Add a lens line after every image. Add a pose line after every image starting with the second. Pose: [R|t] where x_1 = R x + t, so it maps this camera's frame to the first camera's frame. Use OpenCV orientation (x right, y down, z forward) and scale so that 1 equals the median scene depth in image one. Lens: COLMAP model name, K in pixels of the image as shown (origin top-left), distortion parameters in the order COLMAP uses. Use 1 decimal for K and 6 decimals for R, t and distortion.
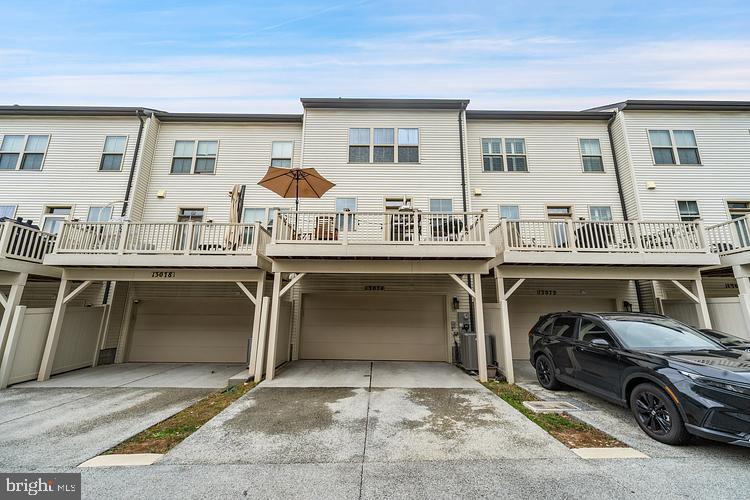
lens RADIAL K [[312.7, 0, 375.1], [0, 312.7, 249.3], [0, 0, 1]] dist [0.000949, -0.000110]
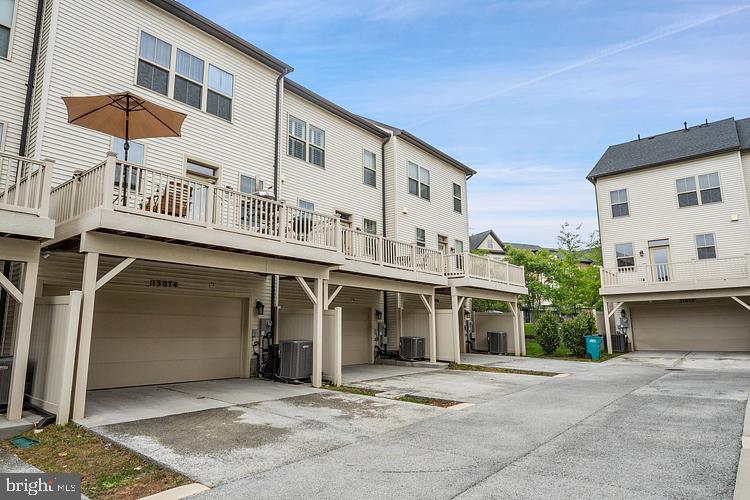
lens RADIAL K [[467.1, 0, 376.4], [0, 467.1, 261.3], [0, 0, 1]] dist [-0.053973, -0.001336]
pose [[0.618416, 0.103215, 0.779043, -0.516961], [-0.160908, 0.986965, -0.003031, 0.001429], [-0.769201, -0.123480, 0.626963, -0.013005]]
